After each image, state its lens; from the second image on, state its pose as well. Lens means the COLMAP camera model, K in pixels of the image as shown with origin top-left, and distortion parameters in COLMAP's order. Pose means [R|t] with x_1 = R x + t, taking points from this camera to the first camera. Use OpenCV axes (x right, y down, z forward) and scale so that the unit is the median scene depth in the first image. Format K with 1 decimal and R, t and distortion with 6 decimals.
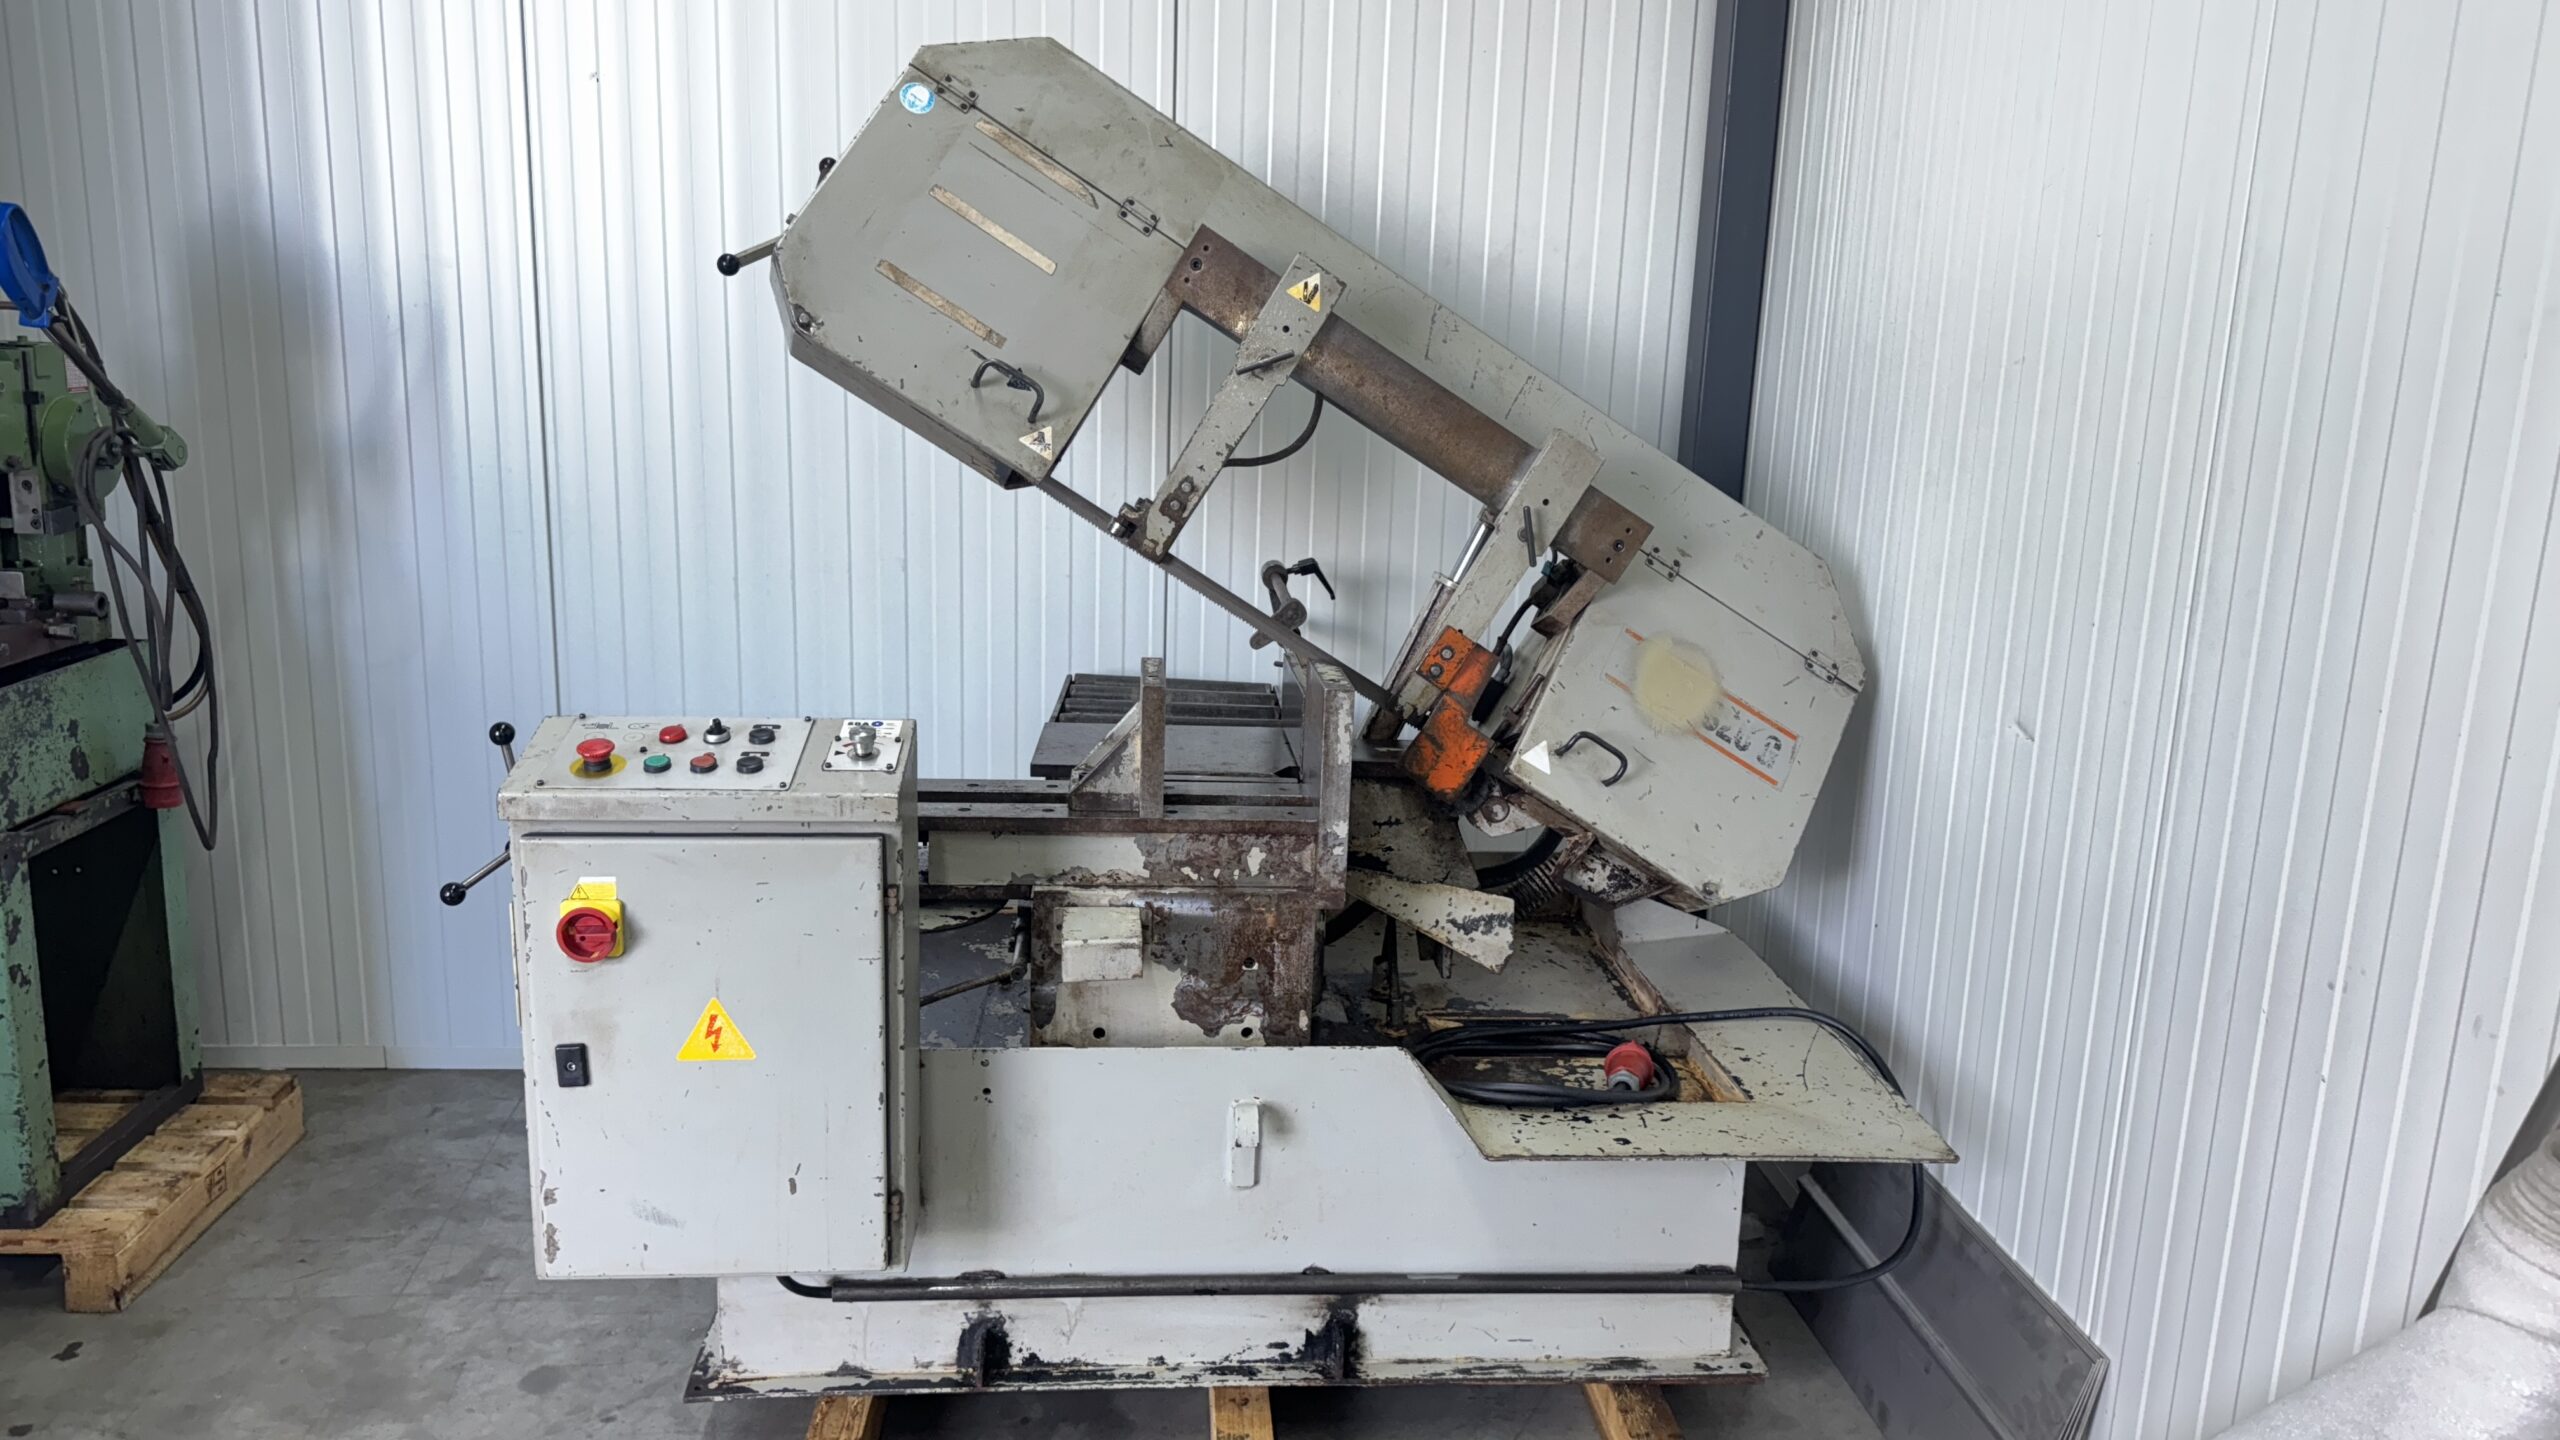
lens RADIAL K [[1781.6, 0, 1328.7], [0, 1781.6, 686.6], [0, 0, 1]] dist [0.070329, -0.122923]
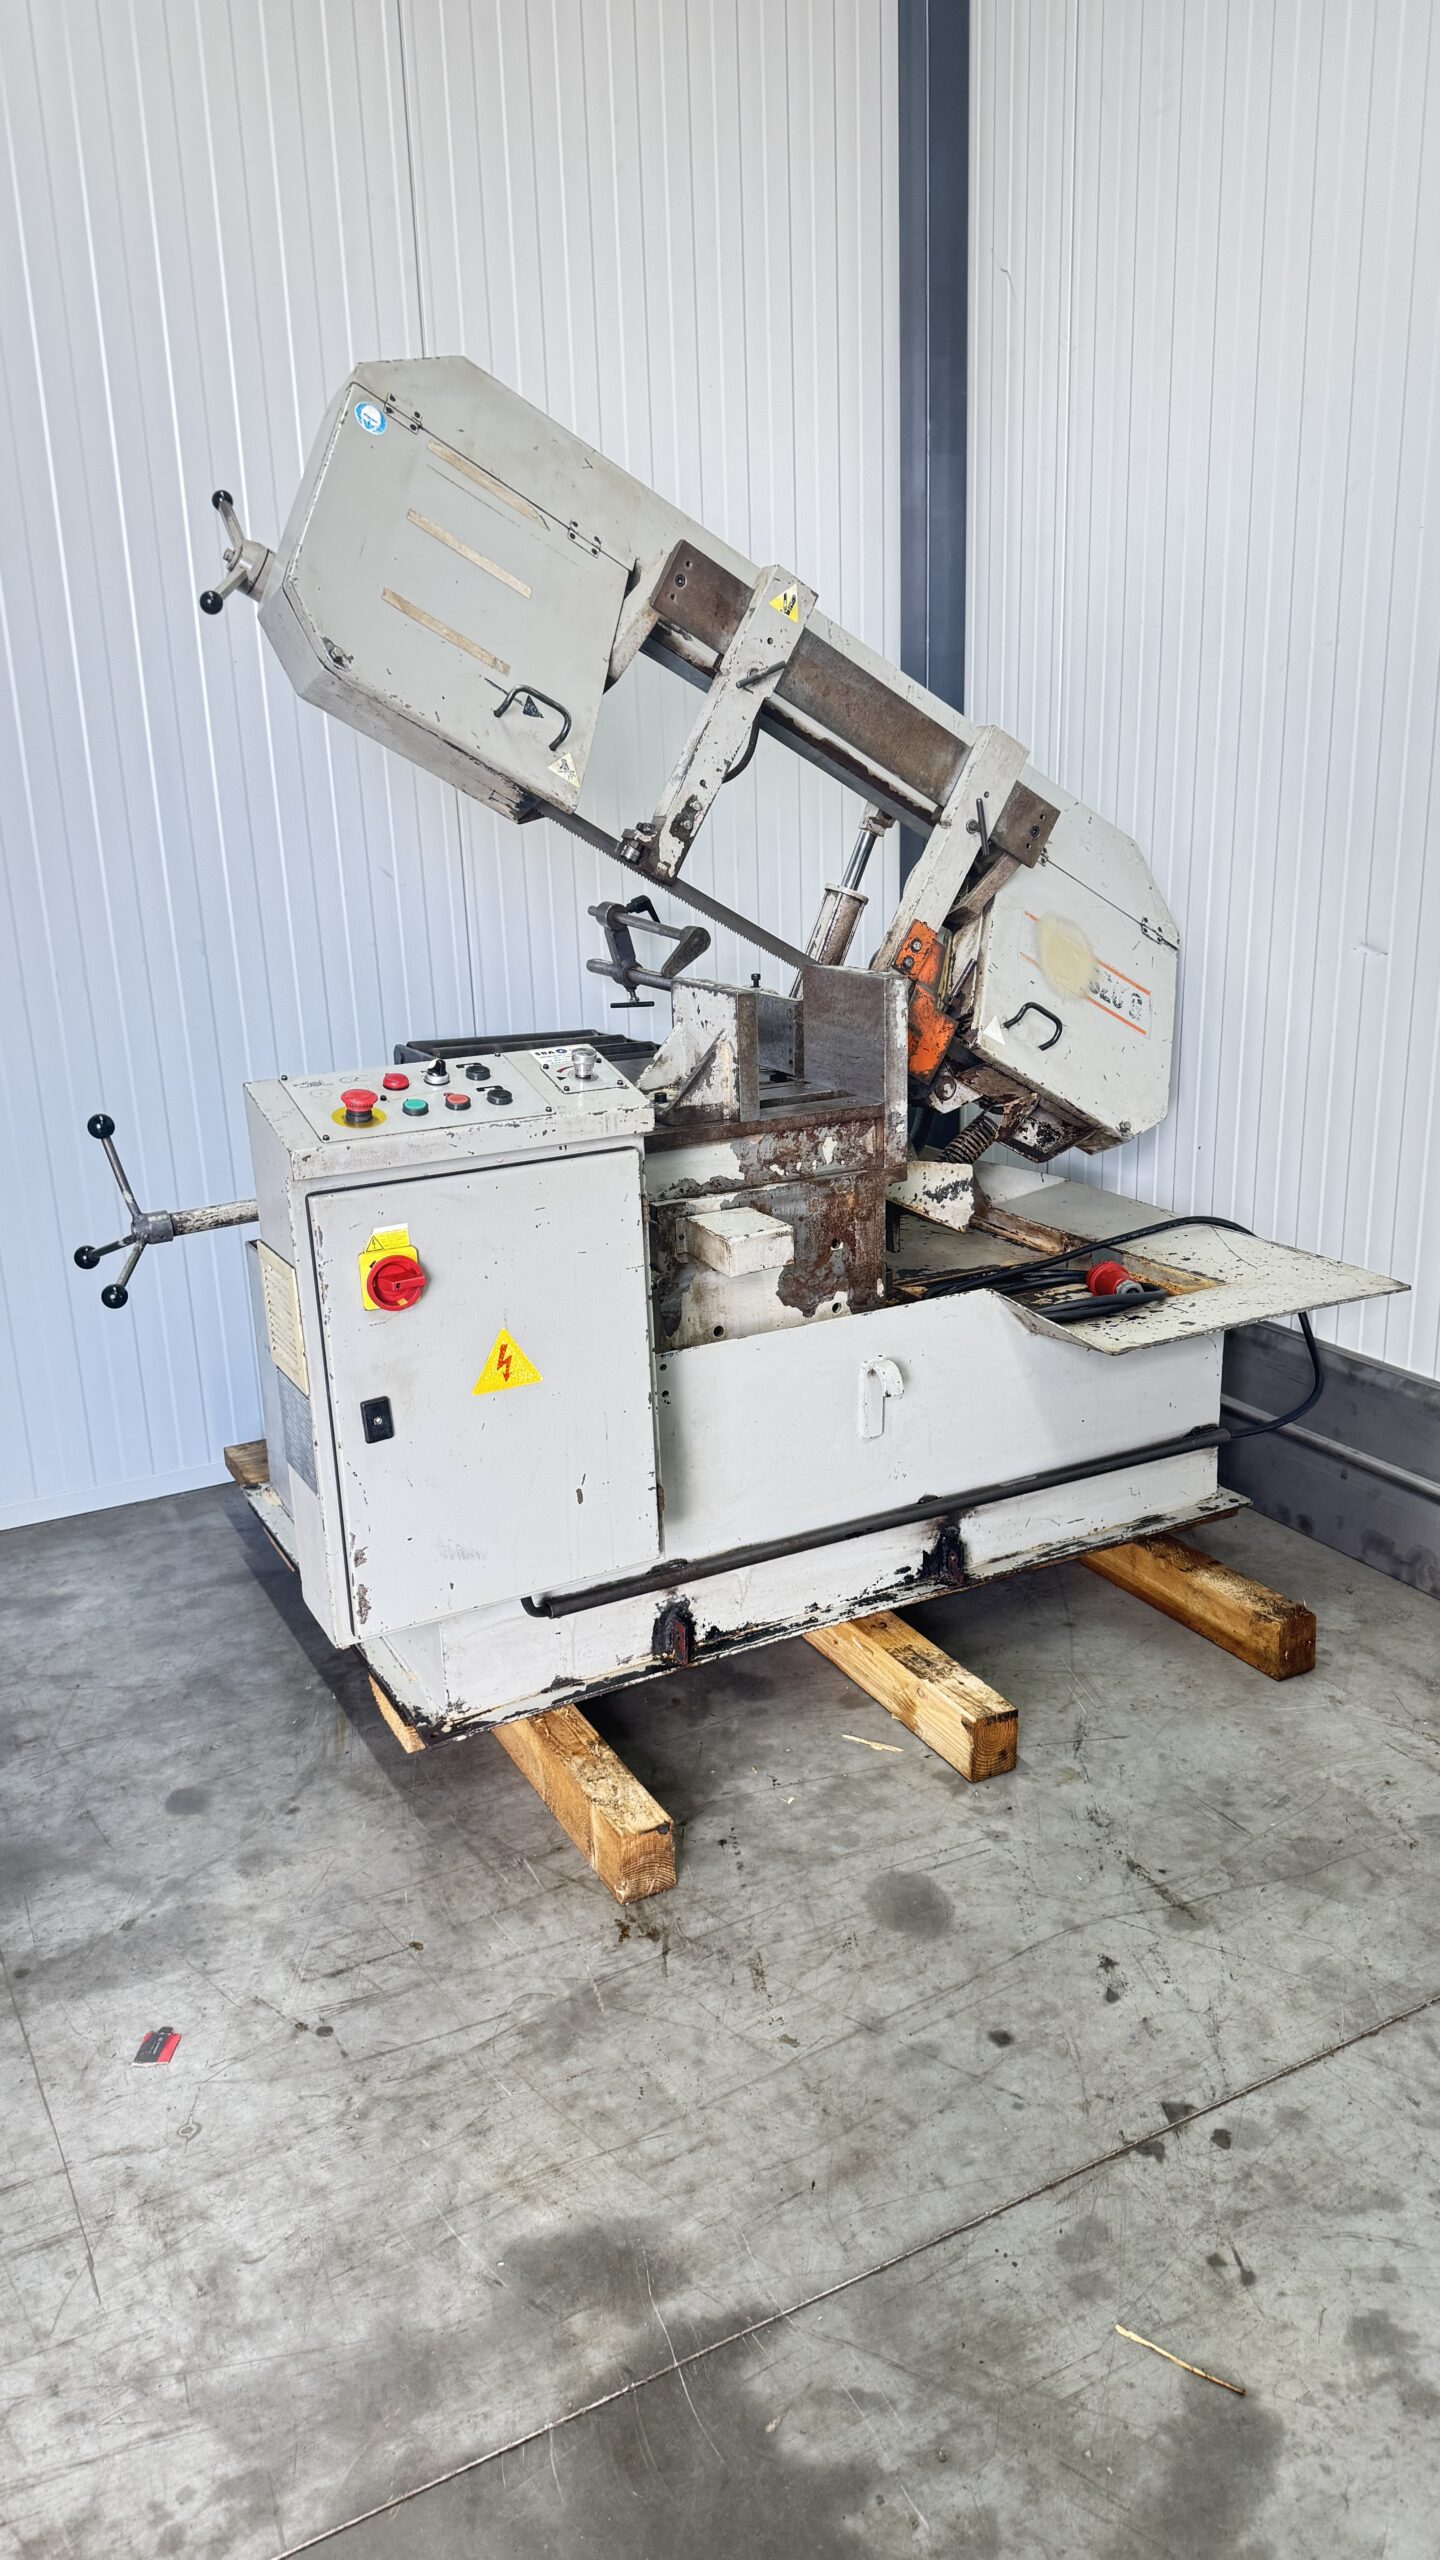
lens RADIAL K [[1756.8, 0, 702.4], [0, 1756.8, 1295.4], [0, 0, 1]] dist [0.116162, -0.181985]
pose [[0.919567, -0.179640, 0.349466, -0.495933], [0.142580, 0.981307, 0.129255, 0.034624], [-0.366152, -0.069032, 0.927991, 0.025316]]
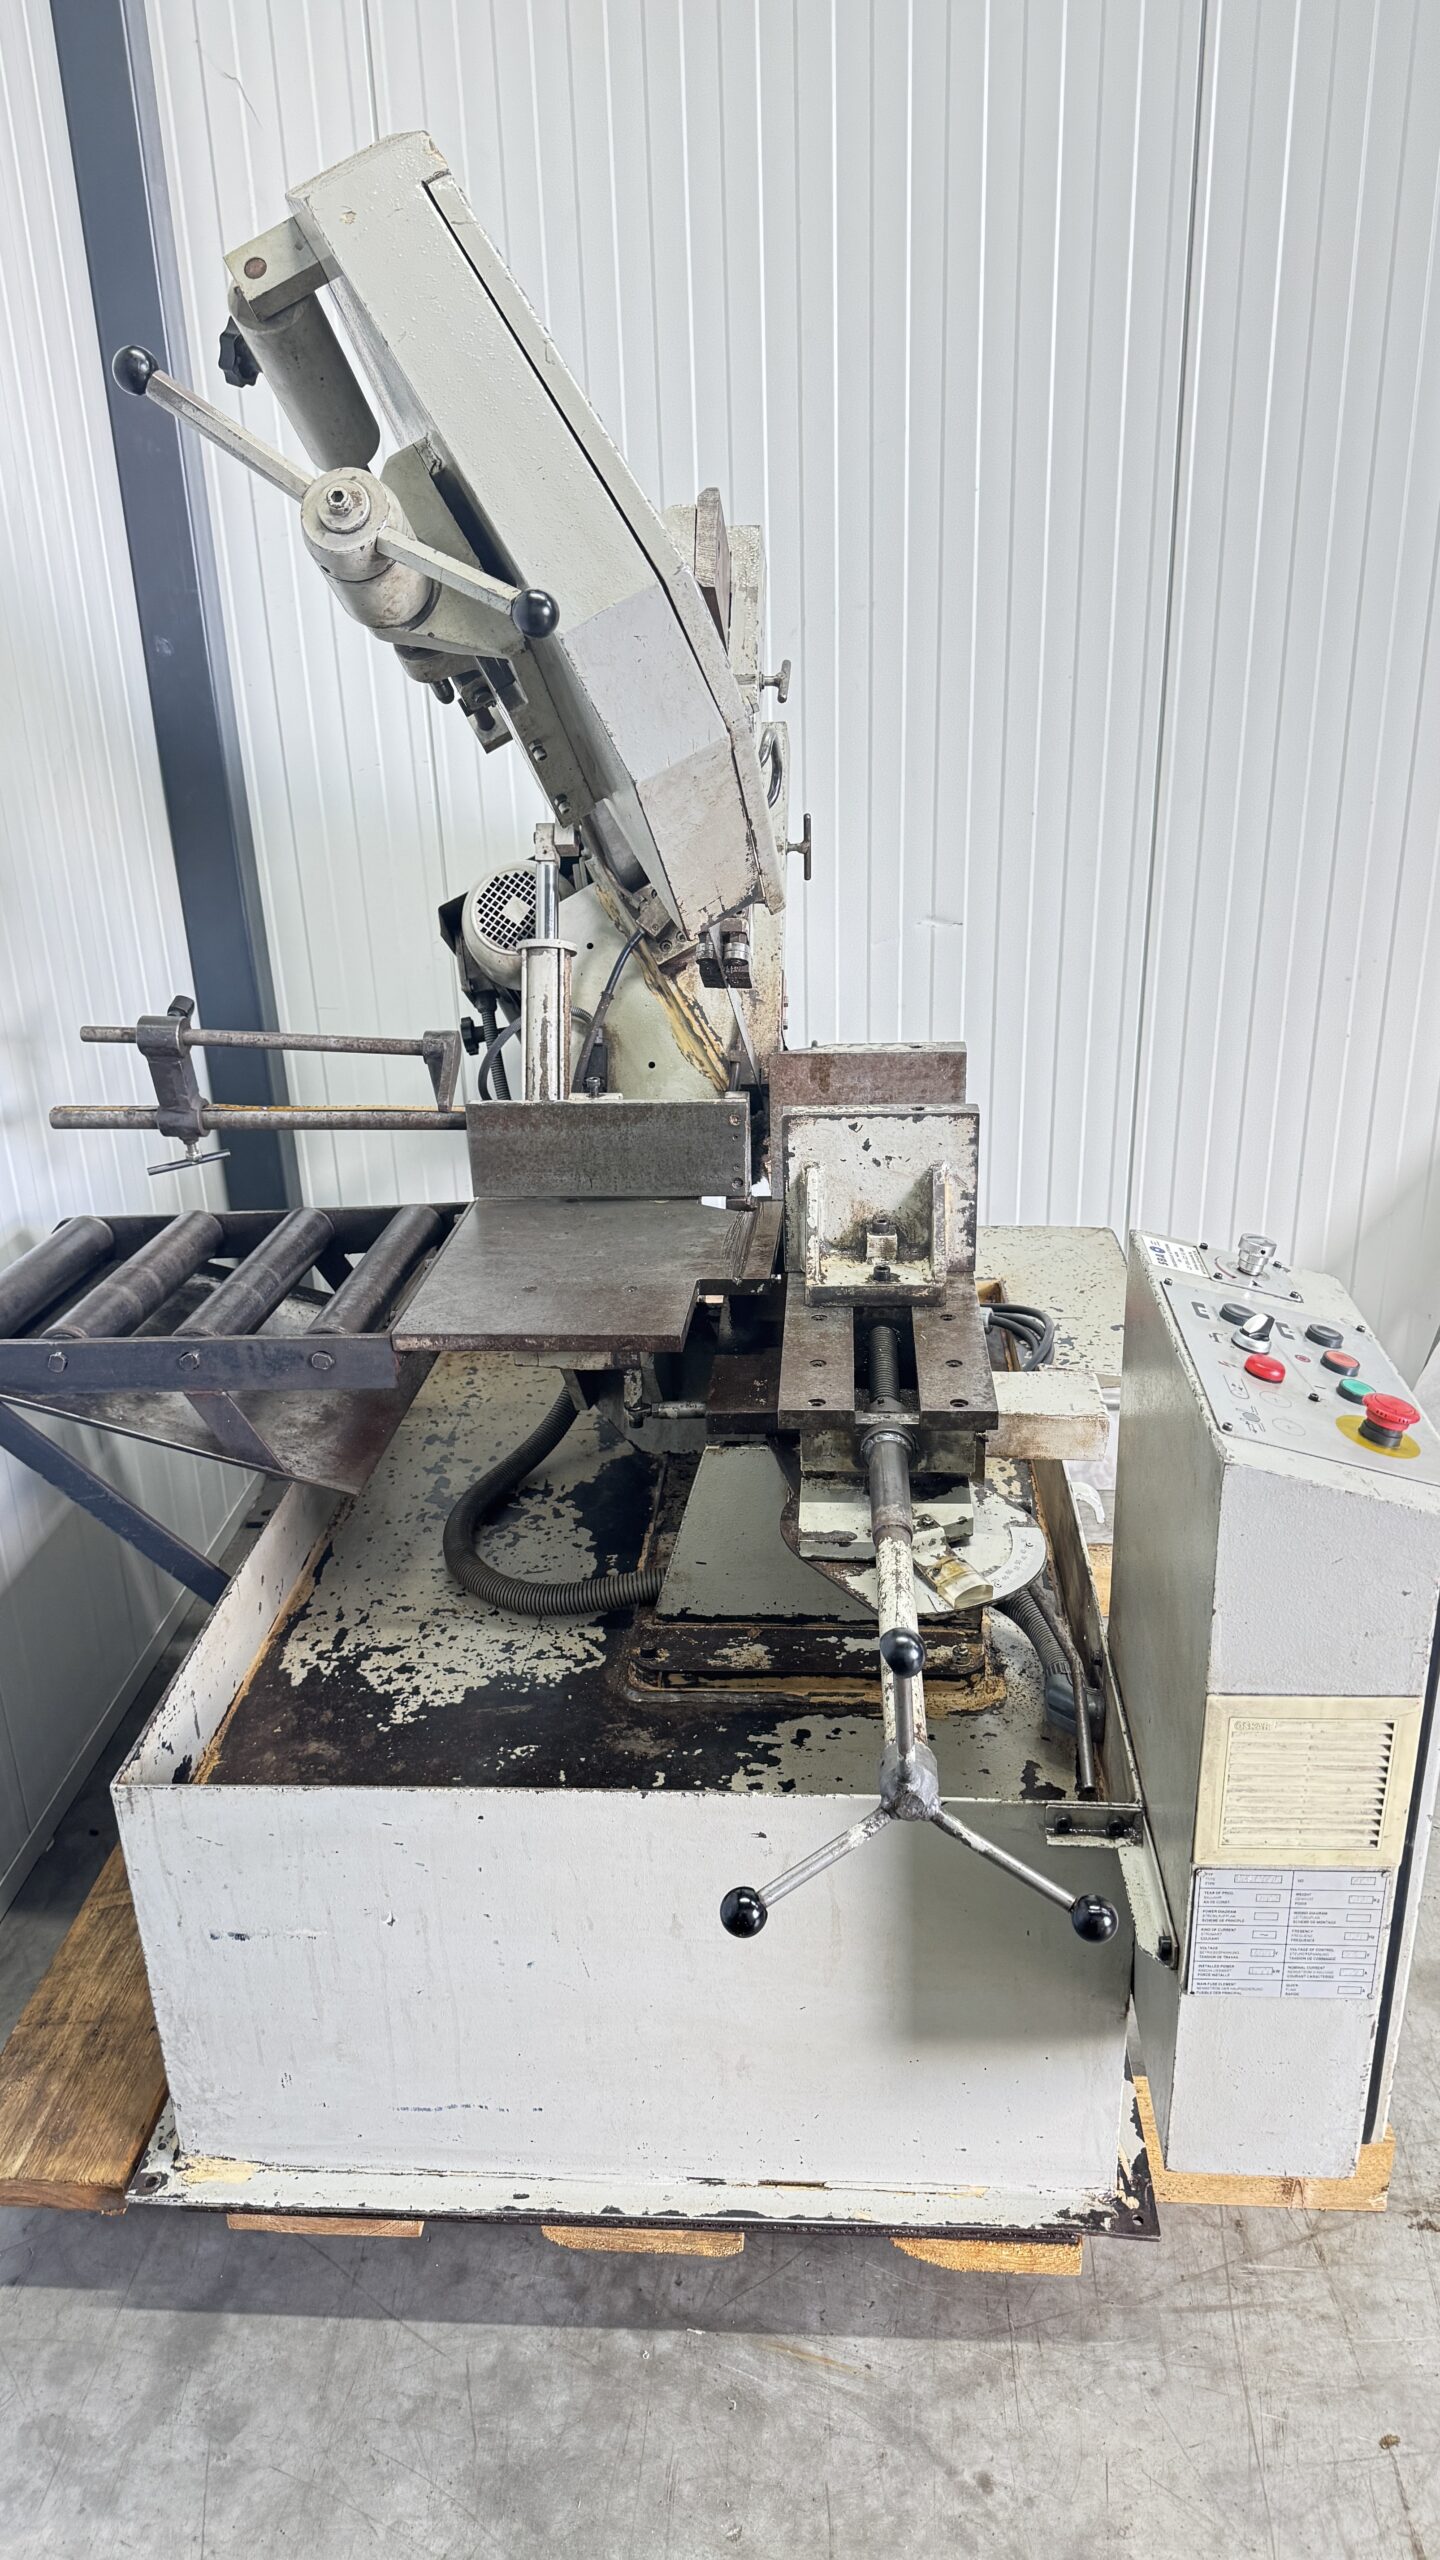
lens RADIAL K [[1804.1, 0, 720.0], [0, 1804.1, 1280.0], [0, 0, 1]] dist [-0.004674, -0.004391]
pose [[0.156981, -0.414815, 0.896262, -0.832035], [0.233632, 0.897353, 0.374399, -0.249023], [-0.959569, 0.150622, 0.237781, 0.887103]]
